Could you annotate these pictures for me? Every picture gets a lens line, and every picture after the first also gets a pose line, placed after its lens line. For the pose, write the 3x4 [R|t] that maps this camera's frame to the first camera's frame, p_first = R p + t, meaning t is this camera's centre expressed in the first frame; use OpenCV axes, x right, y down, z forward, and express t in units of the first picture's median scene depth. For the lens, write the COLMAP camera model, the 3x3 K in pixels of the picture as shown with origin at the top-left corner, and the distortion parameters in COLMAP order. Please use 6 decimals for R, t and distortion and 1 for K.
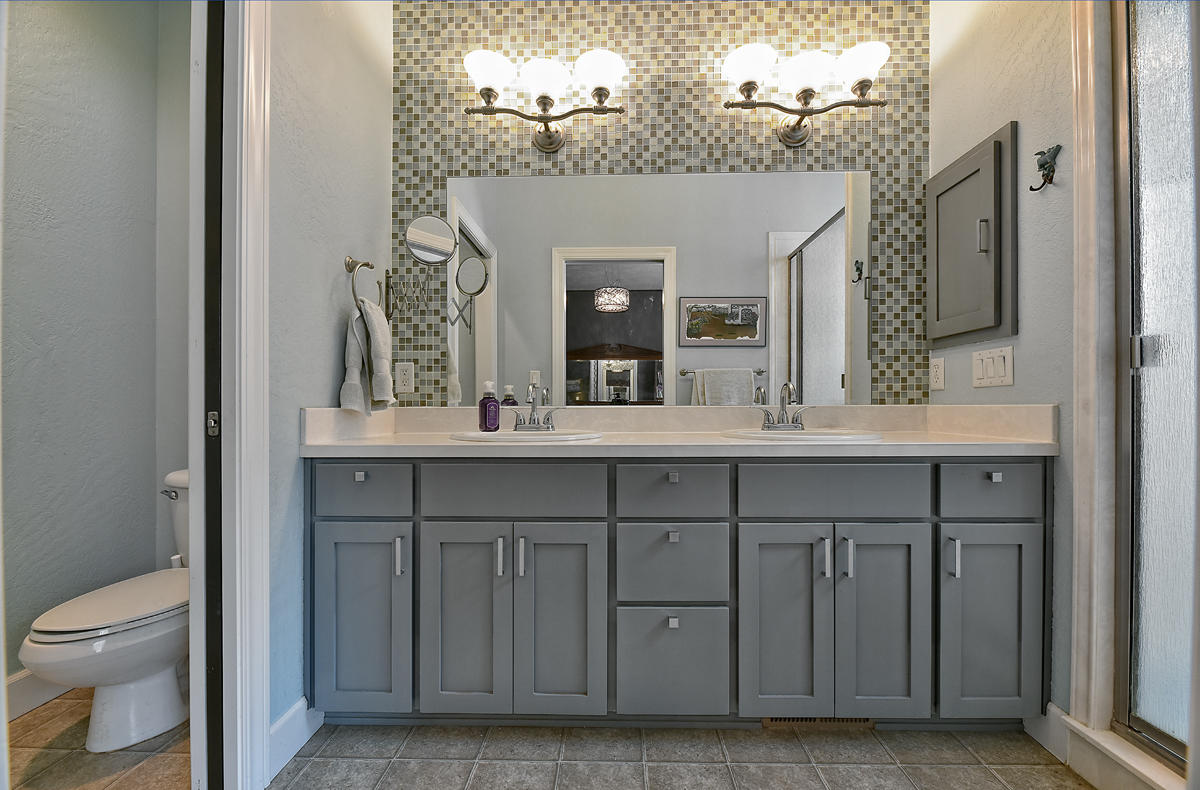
lens RADIAL K [[481.7, 0, 602.7], [0, 481.7, 404.1], [0, 0, 1]] dist [-0.001238, -0.000246]
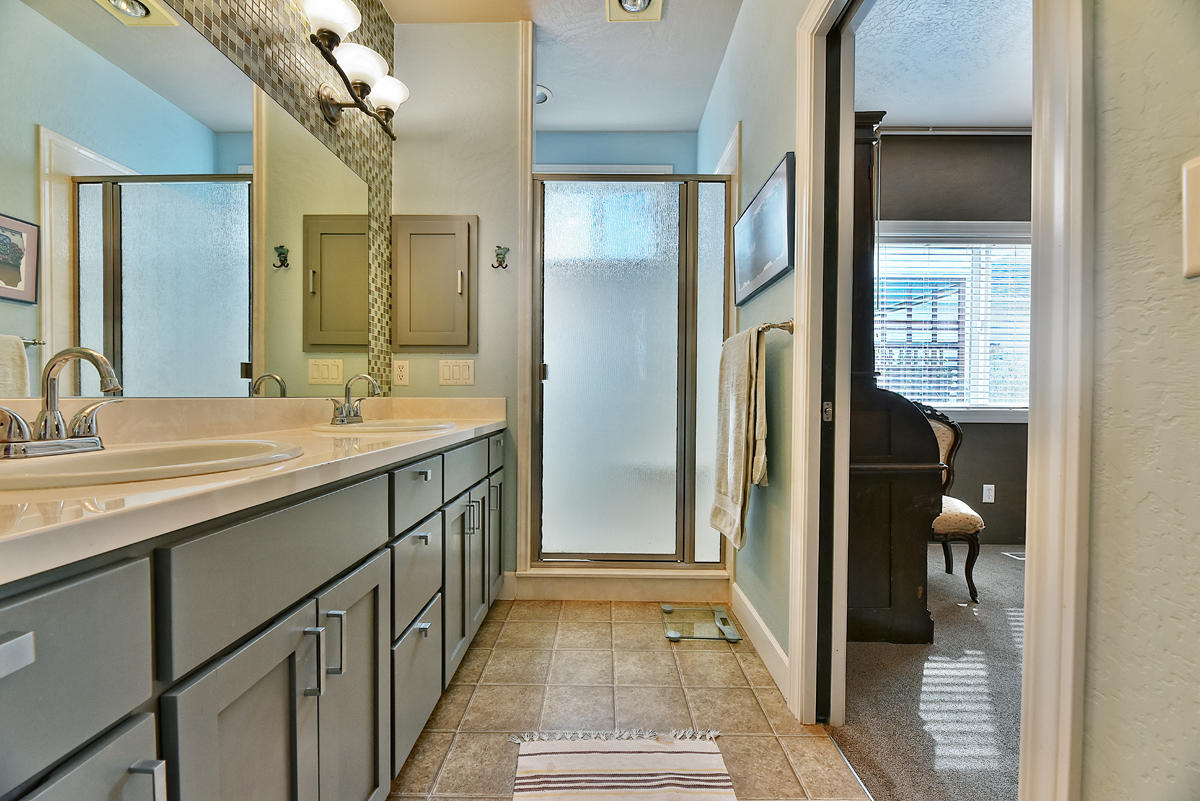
lens RADIAL K [[485.6, 0, 599.7], [0, 485.6, 402.6], [0, 0, 1]] dist [-0.001059, -0.000717]
pose [[-0.008534, -0.004701, 0.999953, -0.713699], [-0.006561, 0.999968, 0.004645, 0.007006], [-0.999942, -0.006522, -0.008565, 0.609375]]
